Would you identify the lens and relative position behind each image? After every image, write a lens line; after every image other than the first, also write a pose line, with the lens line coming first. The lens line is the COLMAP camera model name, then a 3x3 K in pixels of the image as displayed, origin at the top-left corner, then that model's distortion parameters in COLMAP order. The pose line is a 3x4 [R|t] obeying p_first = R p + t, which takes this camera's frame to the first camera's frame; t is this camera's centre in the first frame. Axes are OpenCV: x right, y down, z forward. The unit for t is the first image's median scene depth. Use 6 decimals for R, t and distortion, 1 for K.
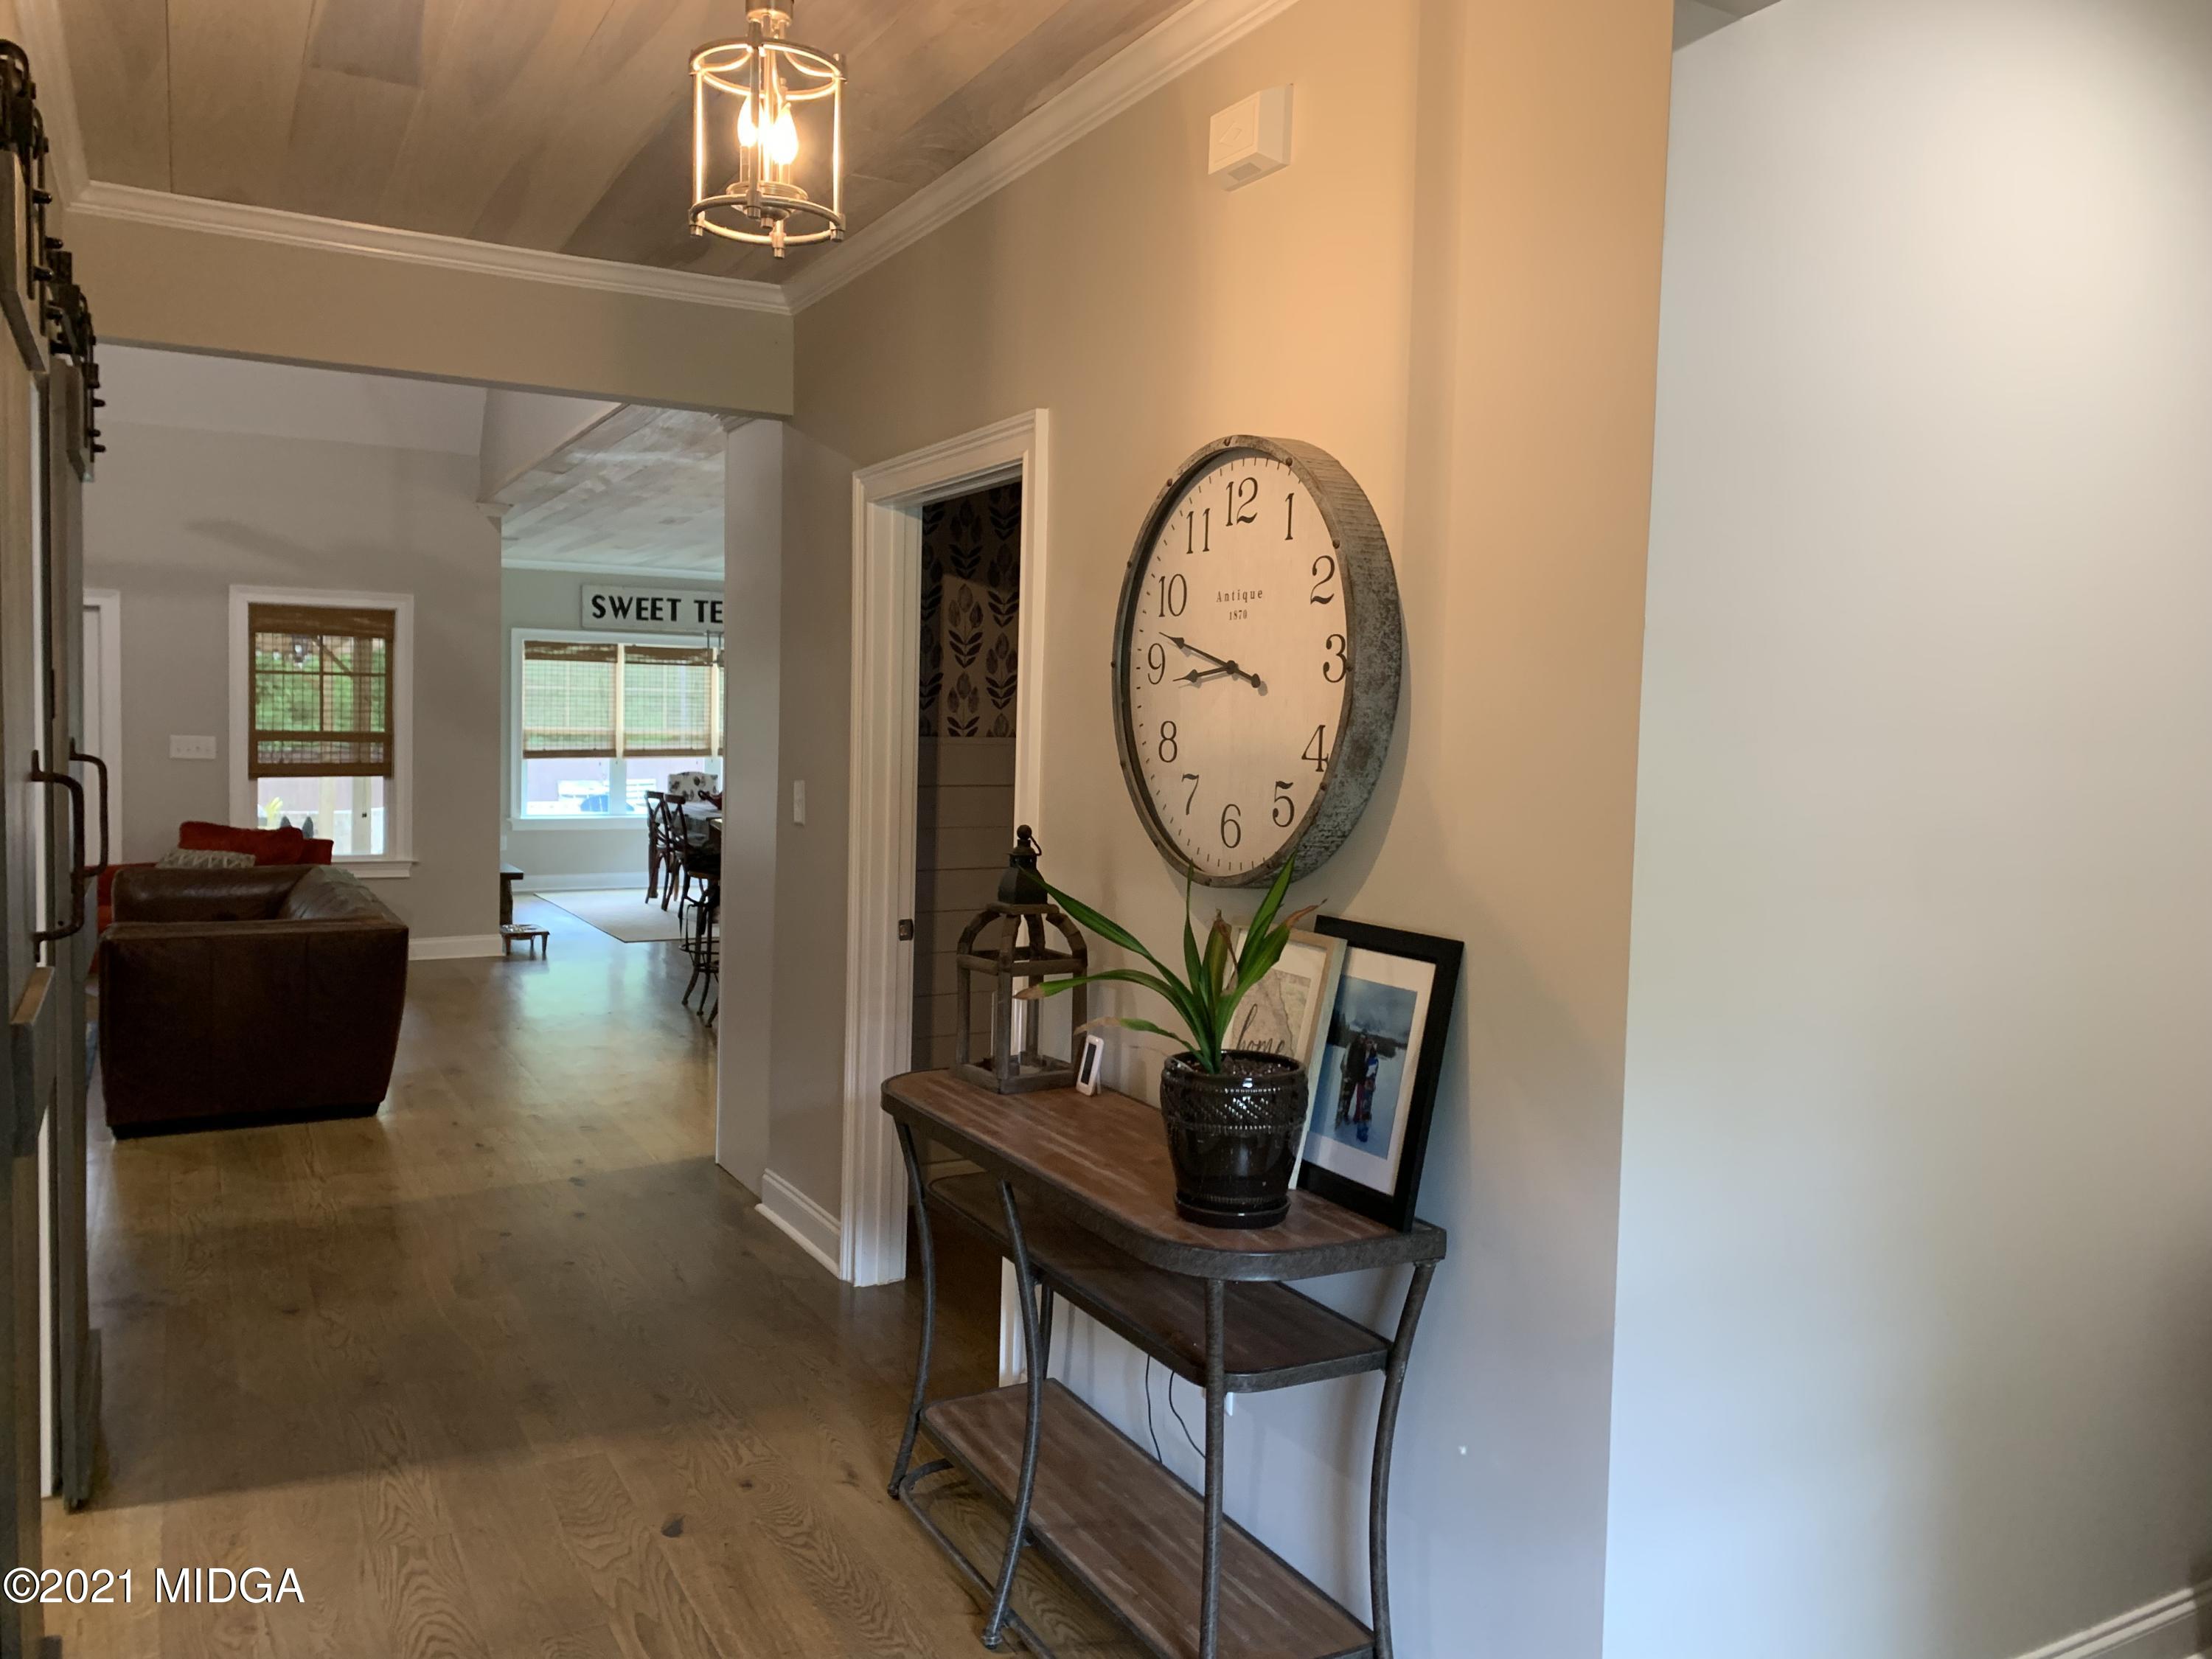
lens RADIAL K [[1662.7, 0, 1113.9], [0, 1662.7, 825.4], [0, 0, 1]] dist [0.051513, -0.061414]
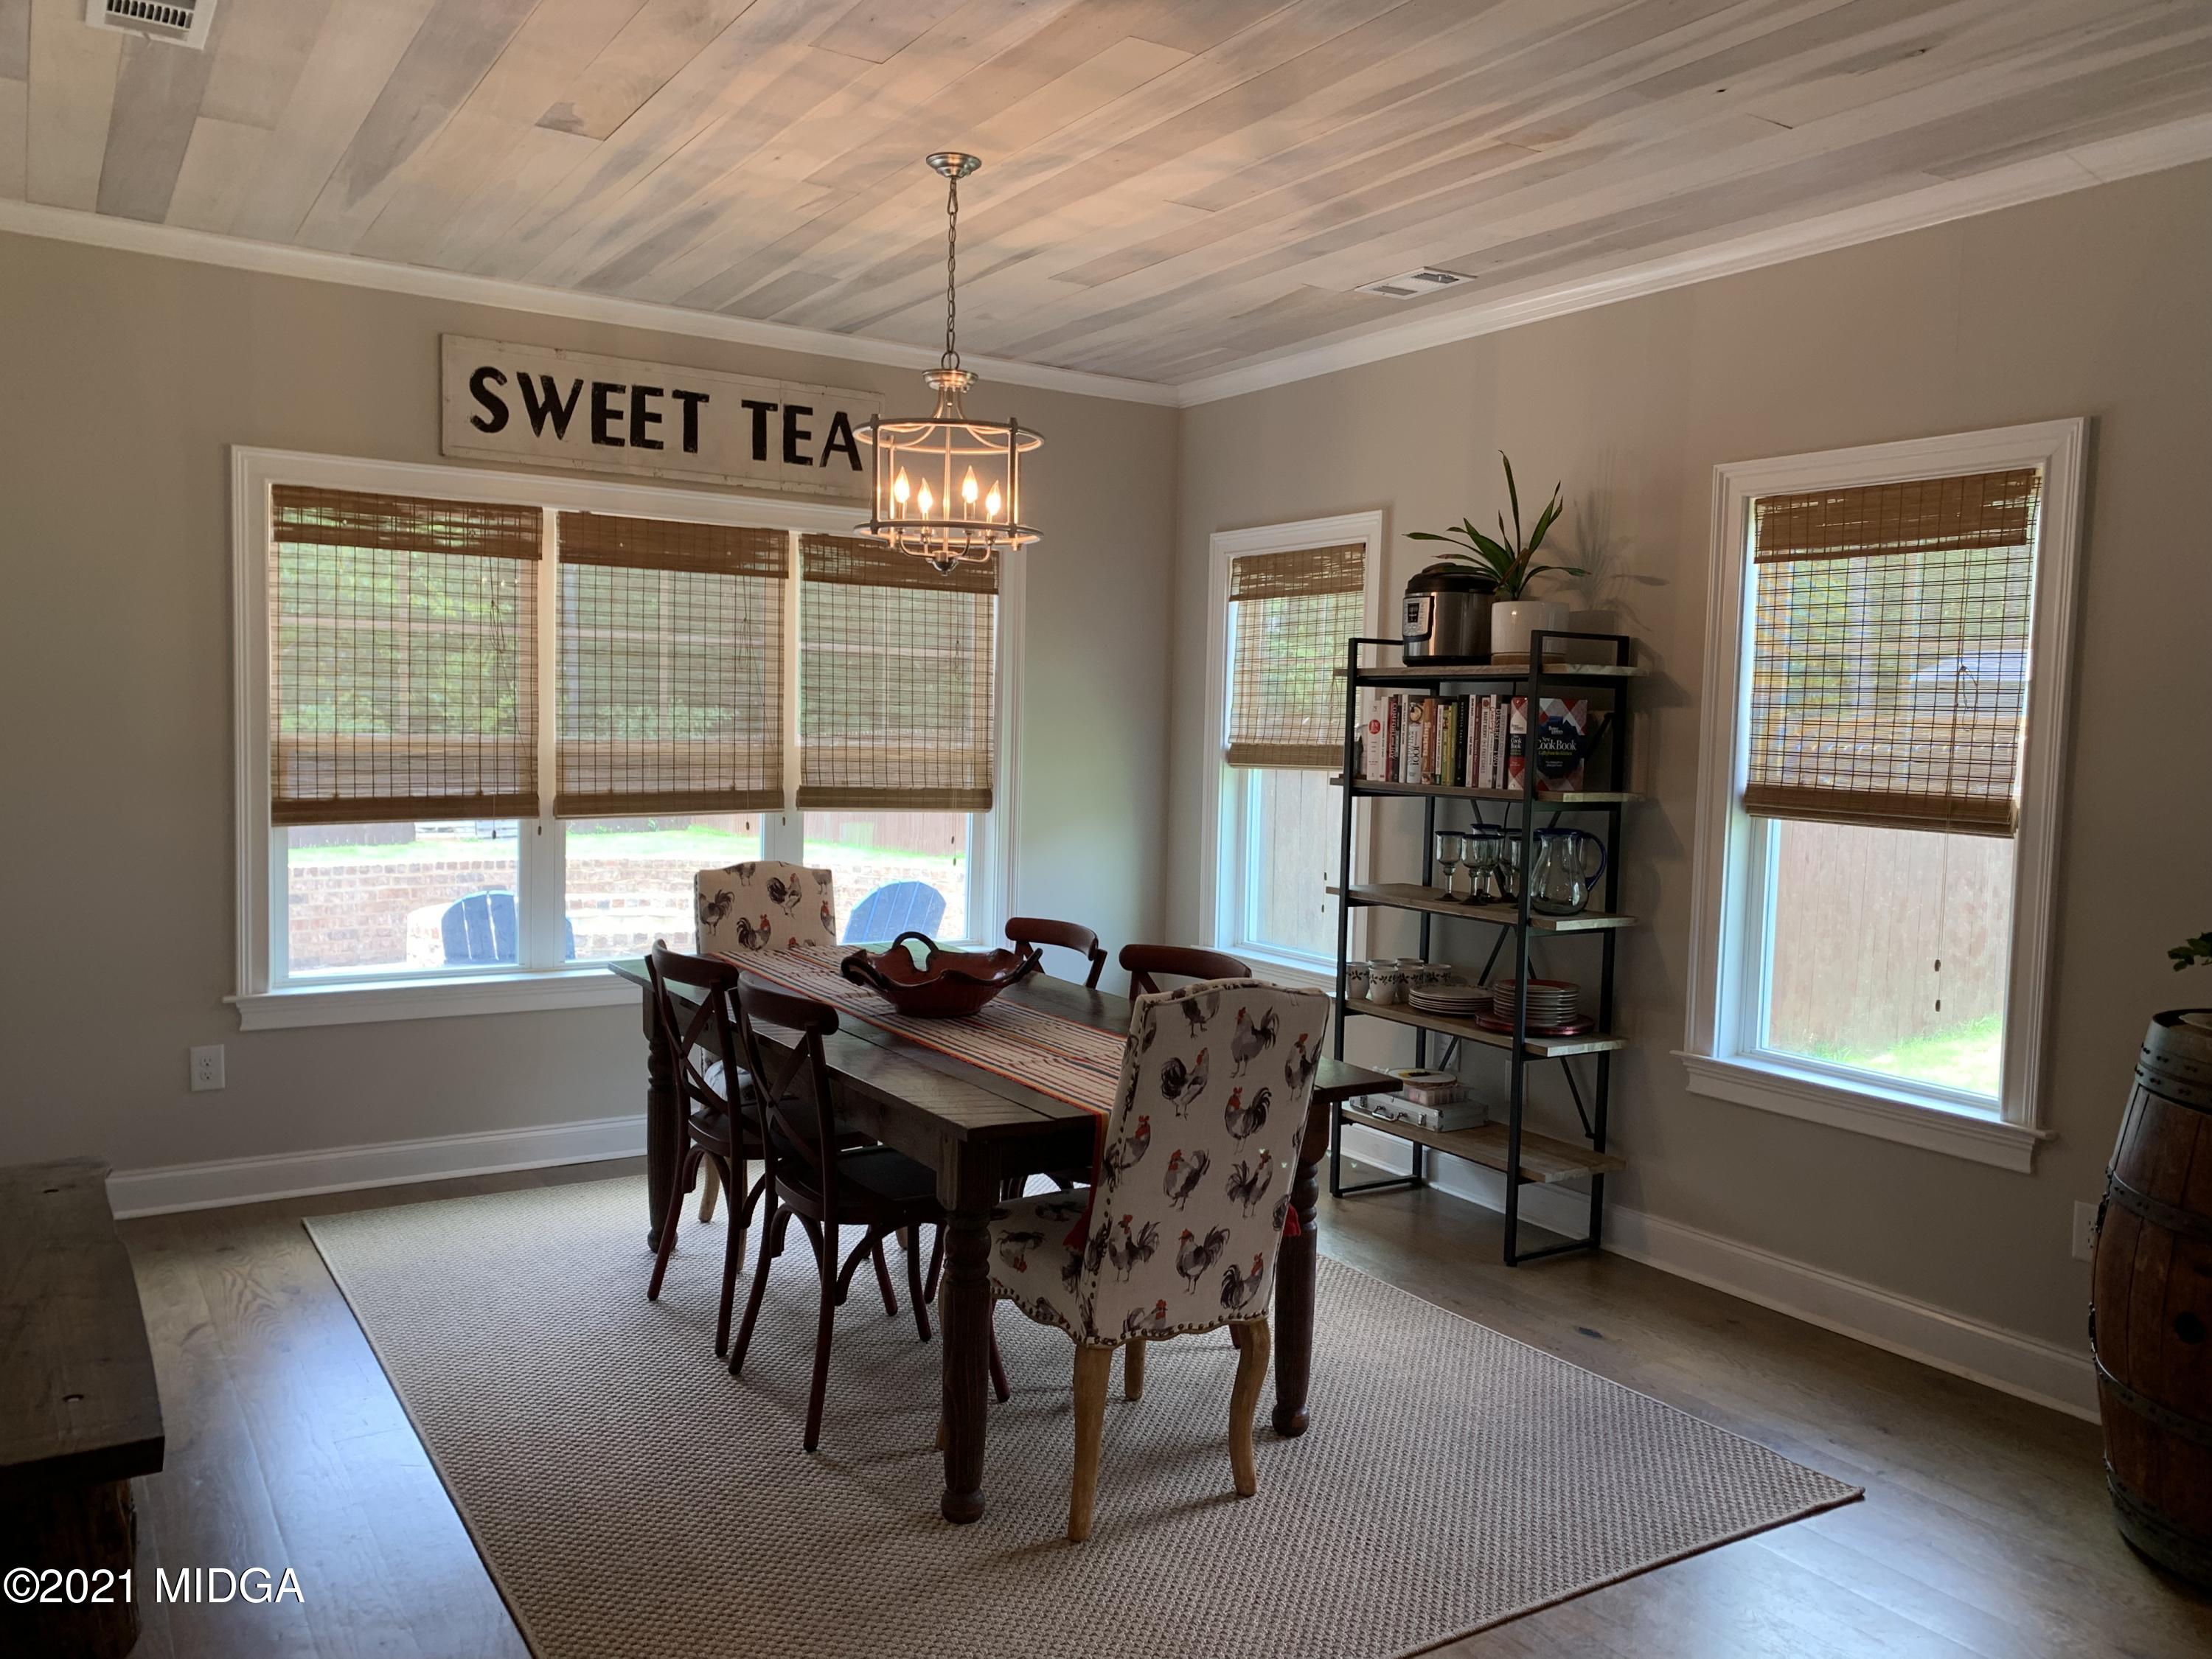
lens RADIAL K [[1662.7, 0, 1095.4], [0, 1662.7, 832.9], [0, 0, 1]] dist [0.051513, -0.061414]
pose [[0.998548, 0.002786, 0.053804, -0.194427], [-0.003870, 0.999791, 0.020056, -0.044746], [-0.053737, -0.020235, 0.998350, 0.622724]]
